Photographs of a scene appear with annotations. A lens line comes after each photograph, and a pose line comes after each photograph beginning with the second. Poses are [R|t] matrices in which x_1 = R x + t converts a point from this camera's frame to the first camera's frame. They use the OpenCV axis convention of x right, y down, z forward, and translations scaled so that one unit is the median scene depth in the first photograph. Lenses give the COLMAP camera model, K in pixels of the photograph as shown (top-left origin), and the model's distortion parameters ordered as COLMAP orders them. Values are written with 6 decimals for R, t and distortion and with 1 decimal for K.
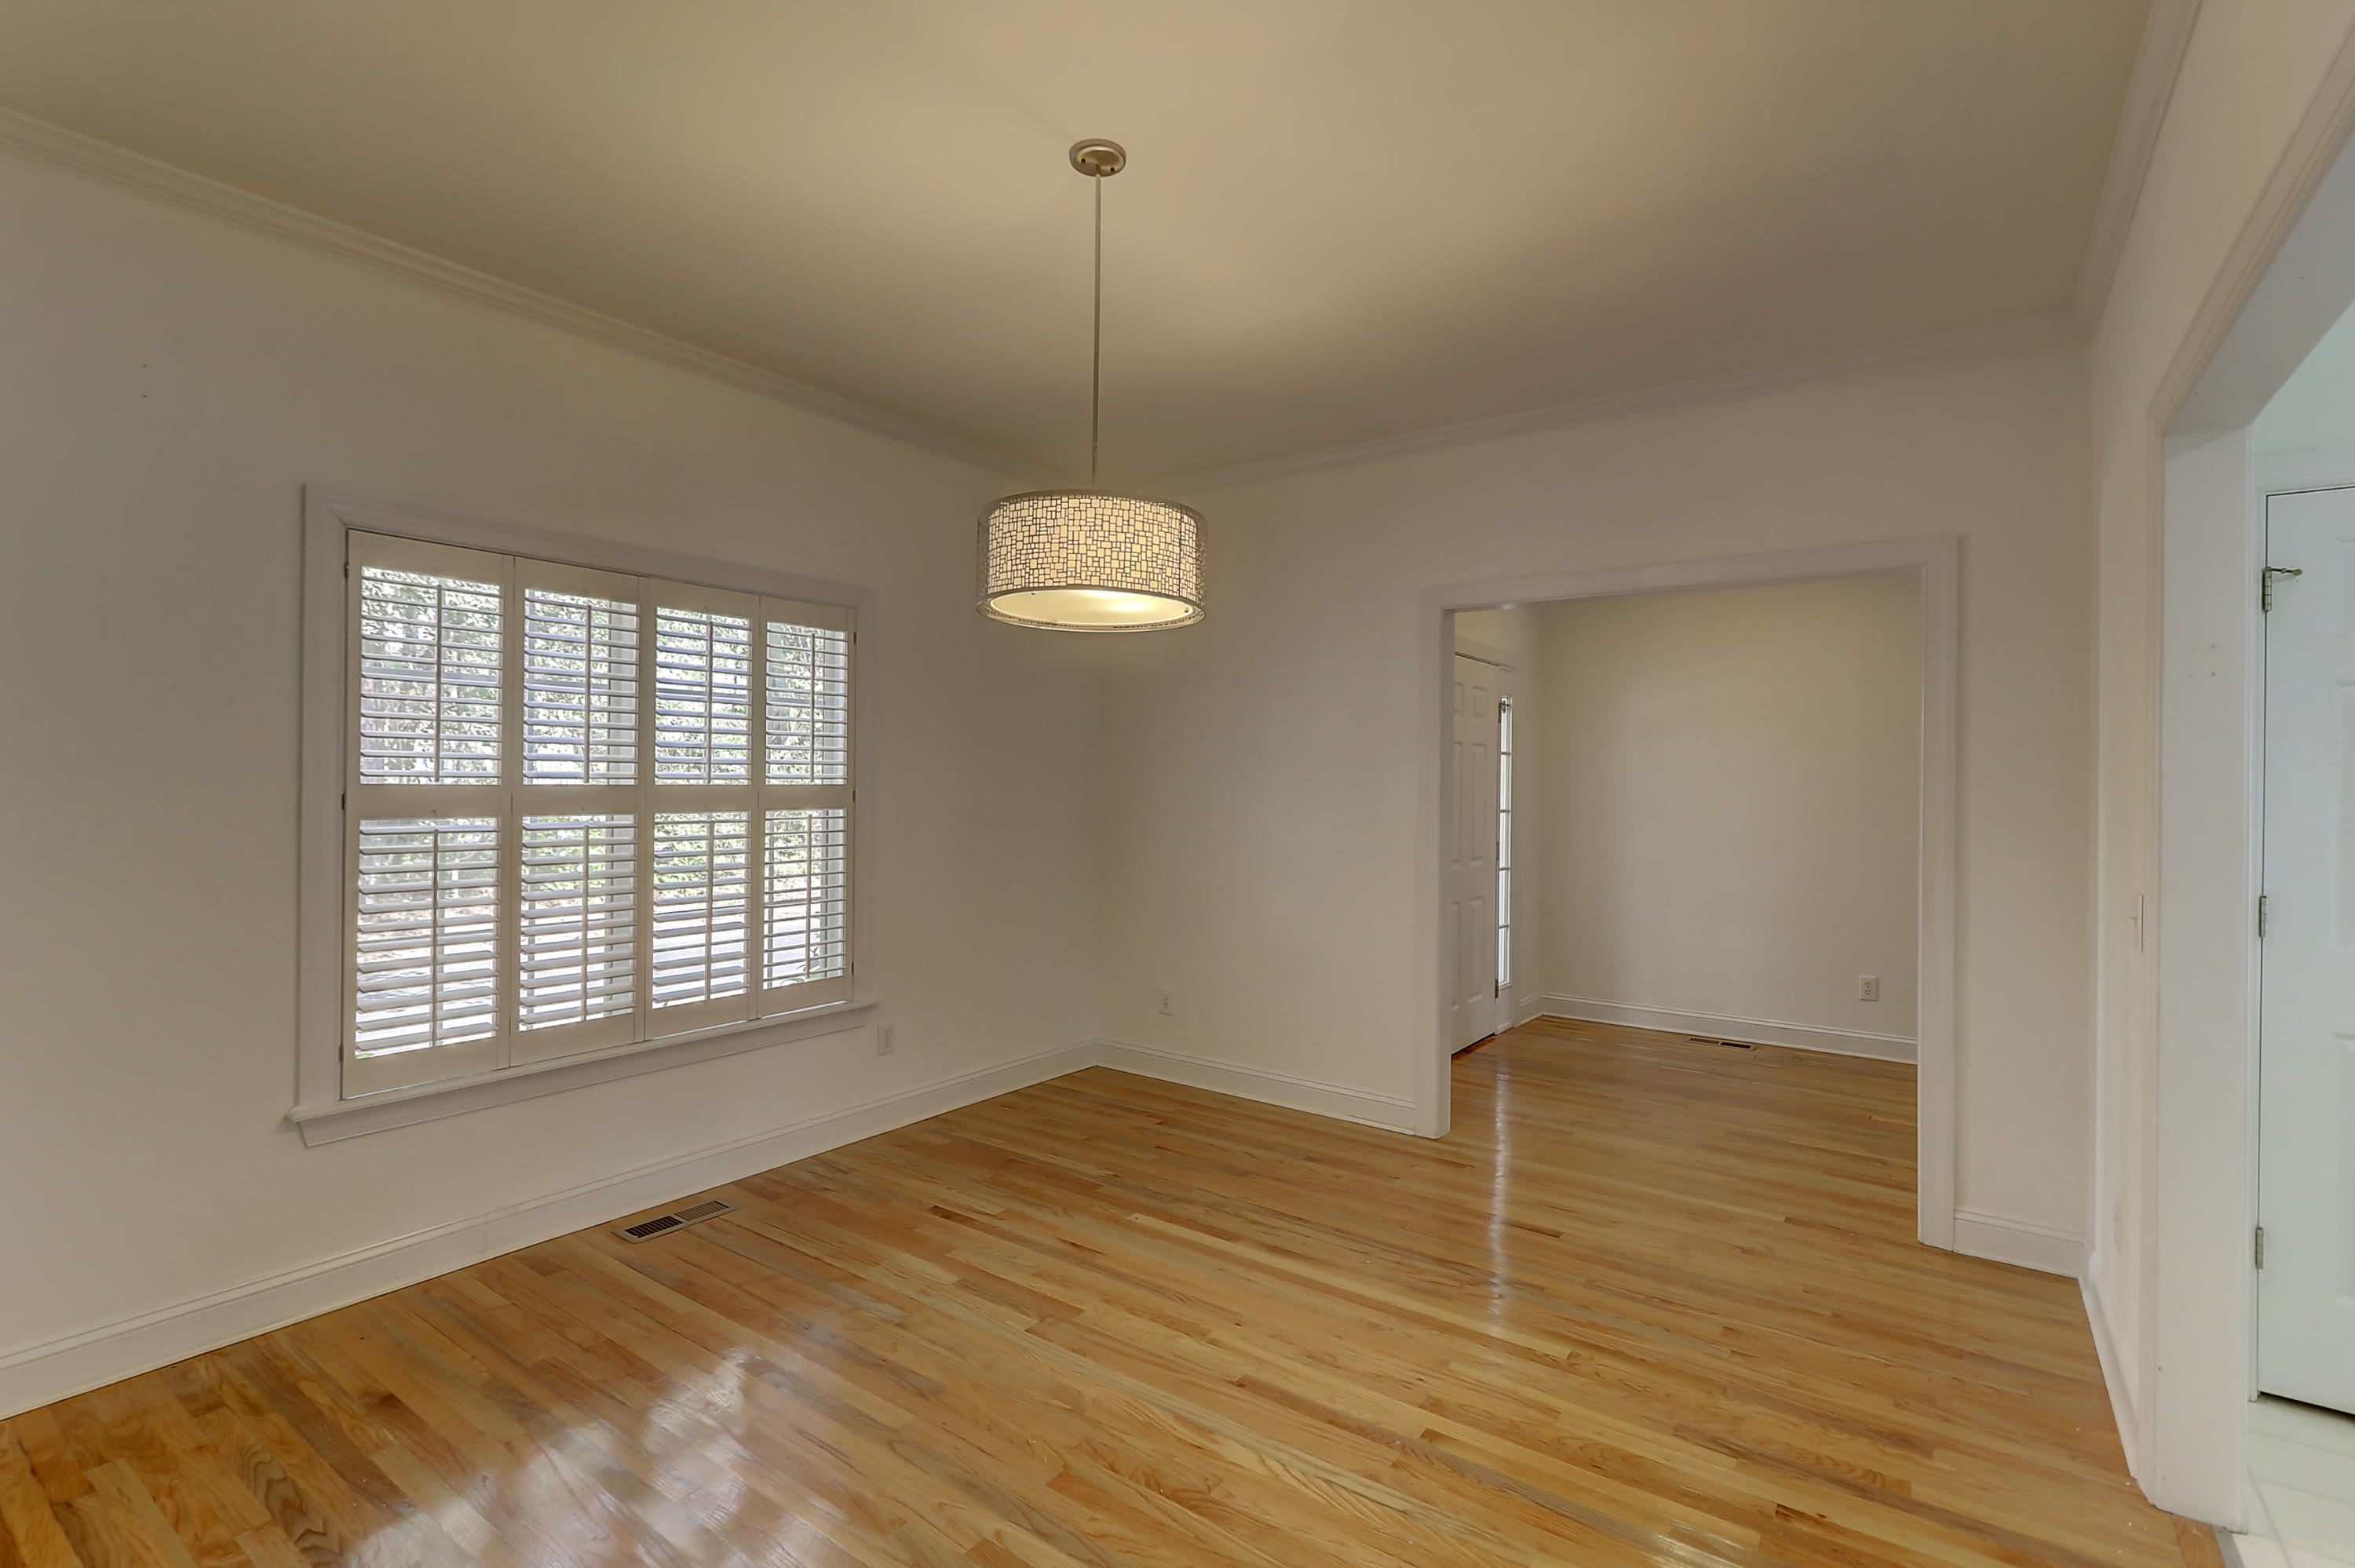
lens RADIAL K [[1083.7, 0, 1169.3], [0, 1083.7, 774.3], [0, 0, 1]] dist [0.001658, -0.001575]
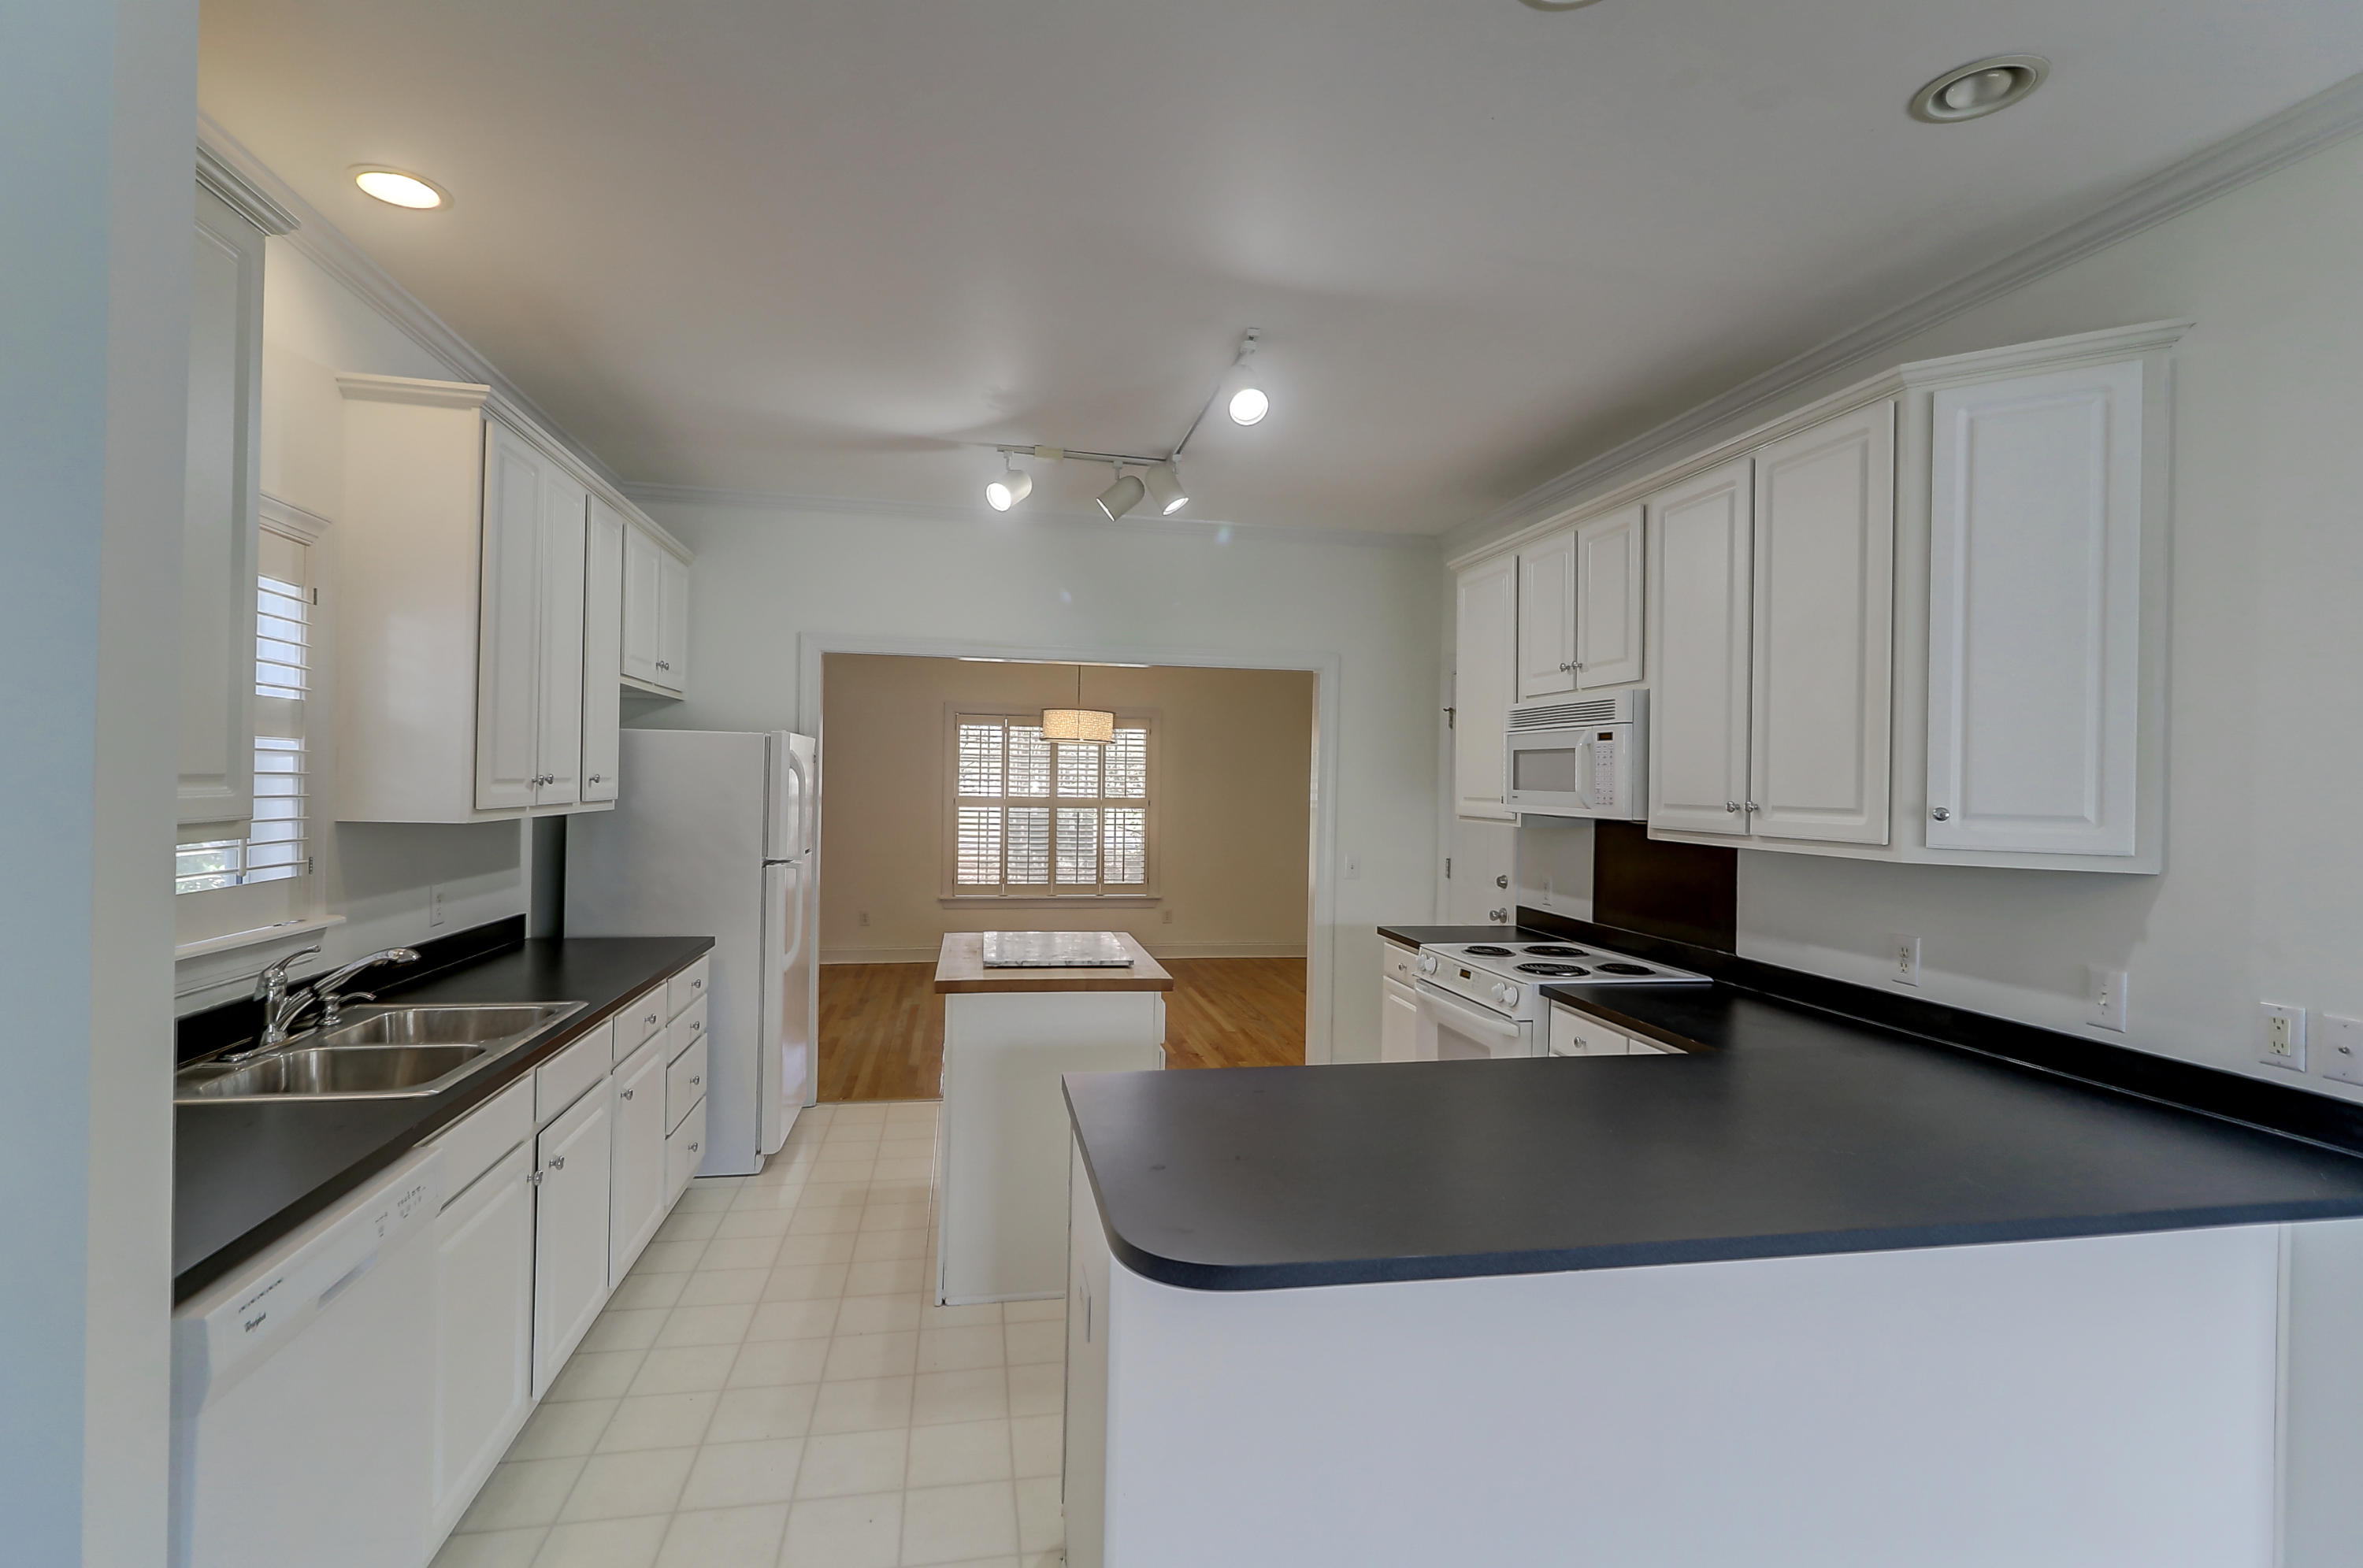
lens RADIAL K [[1087.4, 0, 1171.5], [0, 1087.4, 778.0], [0, 0, 1]] dist [0.001658, -0.001575]
pose [[0.724615, 0.001802, -0.689152, 1.509131], [-0.007795, 0.999954, -0.005582, -0.023446], [0.689110, 0.009417, 0.724596, -0.688647]]
